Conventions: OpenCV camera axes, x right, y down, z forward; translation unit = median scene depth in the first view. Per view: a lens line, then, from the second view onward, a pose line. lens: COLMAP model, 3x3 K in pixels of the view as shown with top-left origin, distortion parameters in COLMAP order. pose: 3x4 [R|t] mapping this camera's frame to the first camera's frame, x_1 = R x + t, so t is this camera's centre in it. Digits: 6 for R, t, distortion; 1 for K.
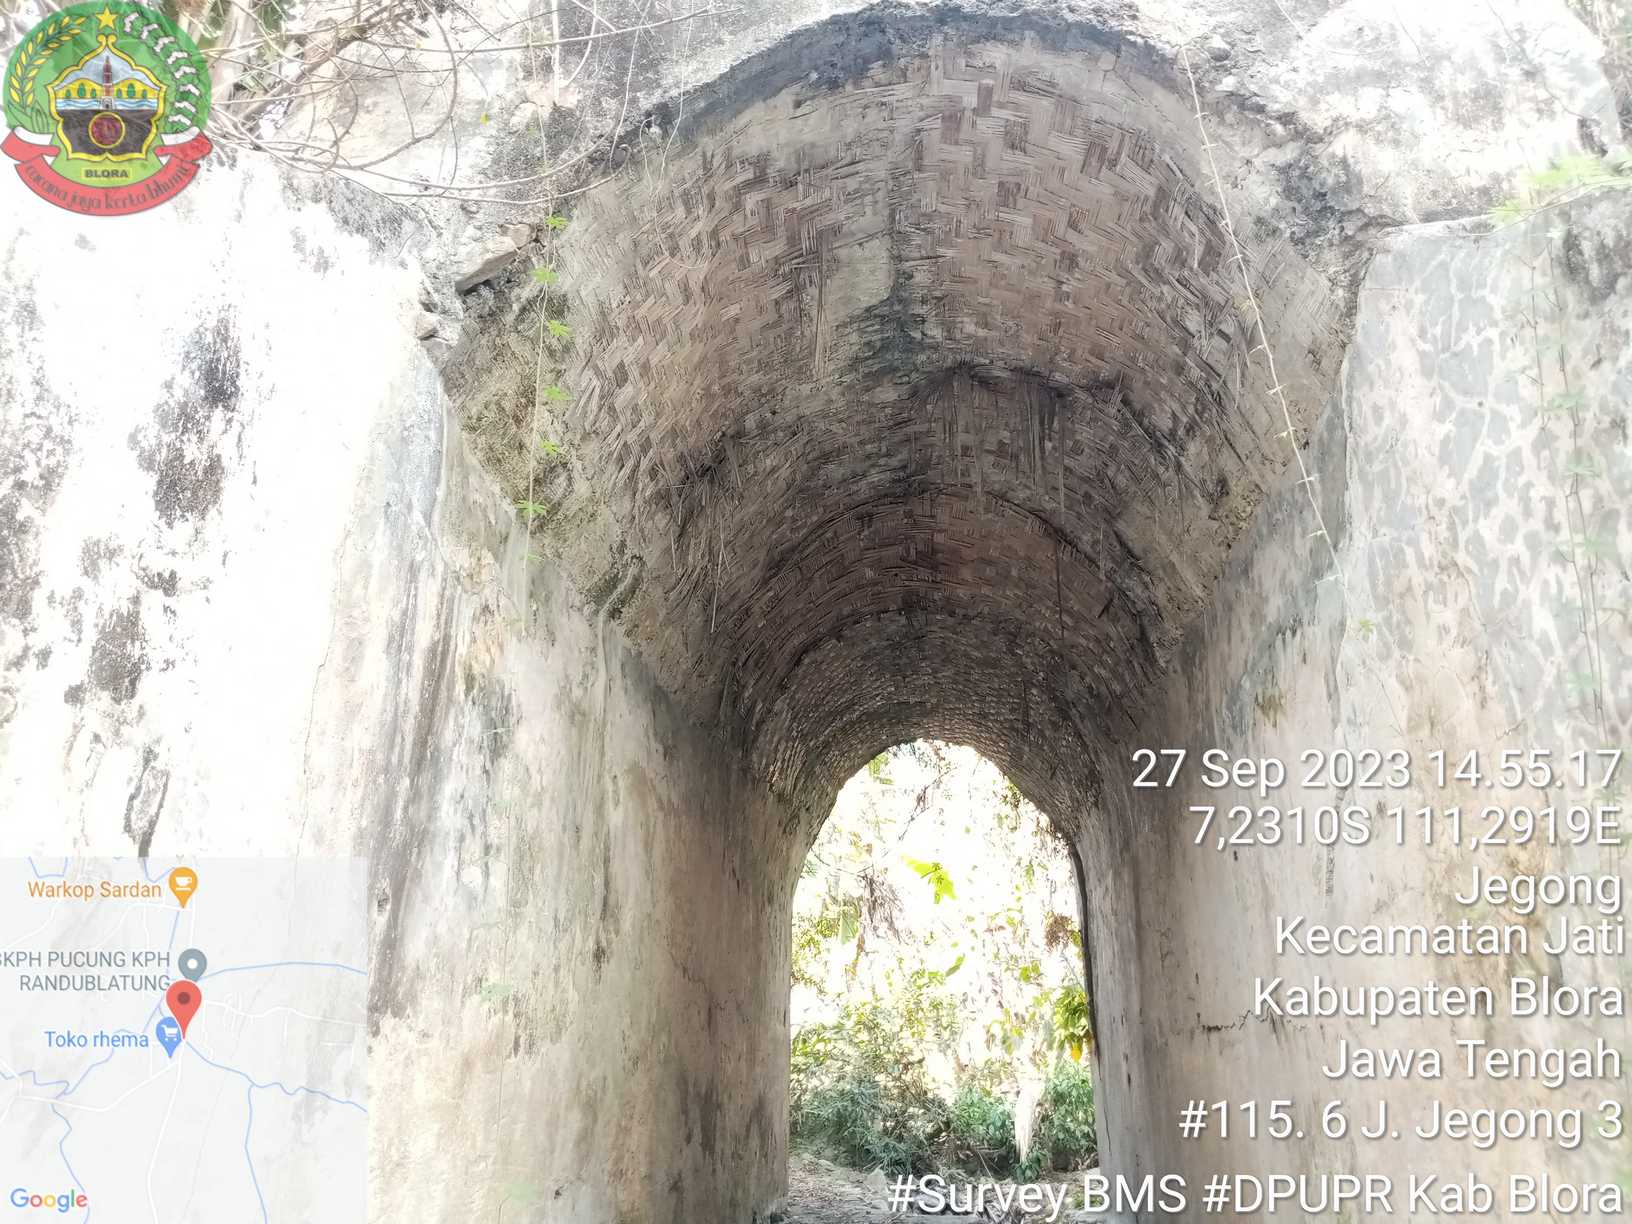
lens RADIAL K [[1277.2, 0, 813.4], [0, 1277.2, 604.5], [0, 0, 1]] dist [0.025101, -0.087894]
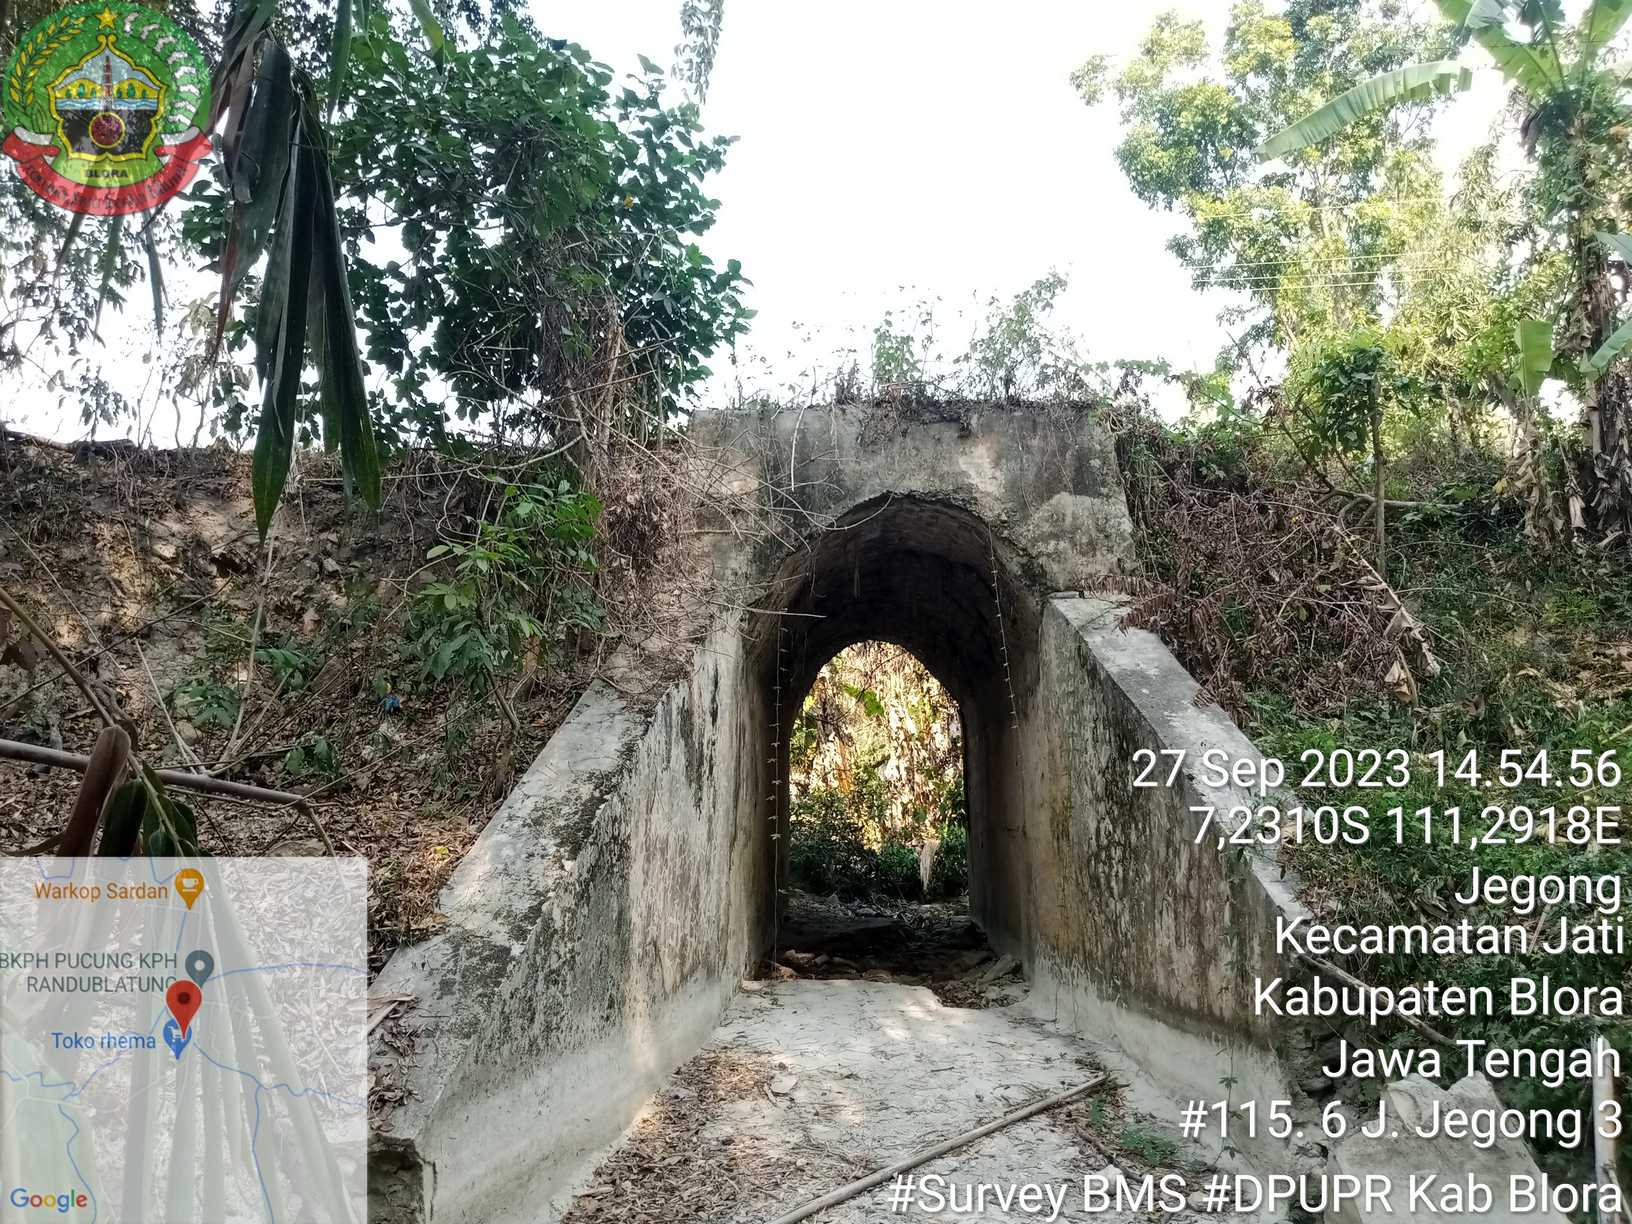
lens RADIAL K [[1196.3, 0, 814.2], [0, 1196.3, 636.6], [0, 0, 1]] dist [0.037136, -0.085556]
pose [[0.998190, 0.001013, 0.060124, -0.270310], [-0.012843, 0.980378, 0.196706, -0.699340], [-0.058745, -0.197123, 0.978617, -1.664582]]
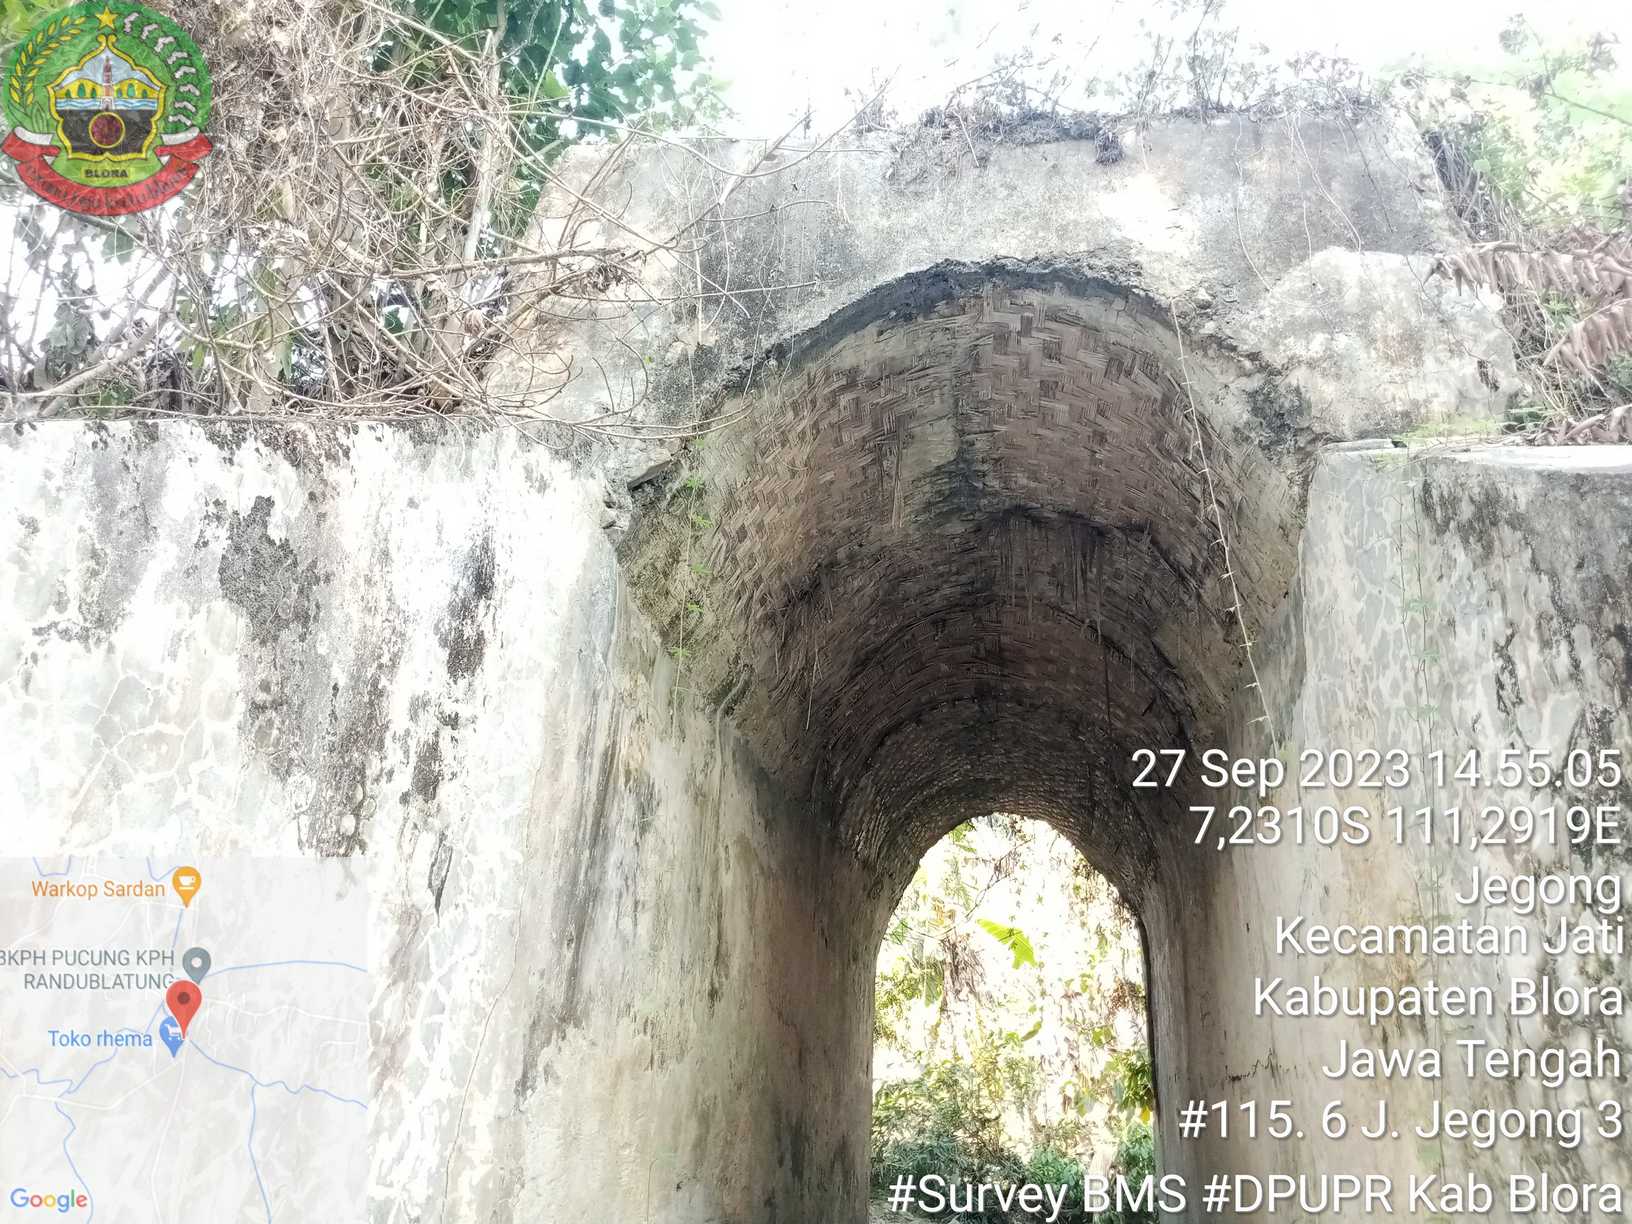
lens RADIAL K [[1244.7, 0, 818.9], [0, 1244.7, 603.2], [0, 0, 1]] dist [0.123689, -0.375348]
pose [[0.997660, 0.010005, -0.067629, 0.015583], [-0.013528, 0.998564, -0.051830, -0.053821], [0.067014, 0.052624, 0.996363, -0.290183]]
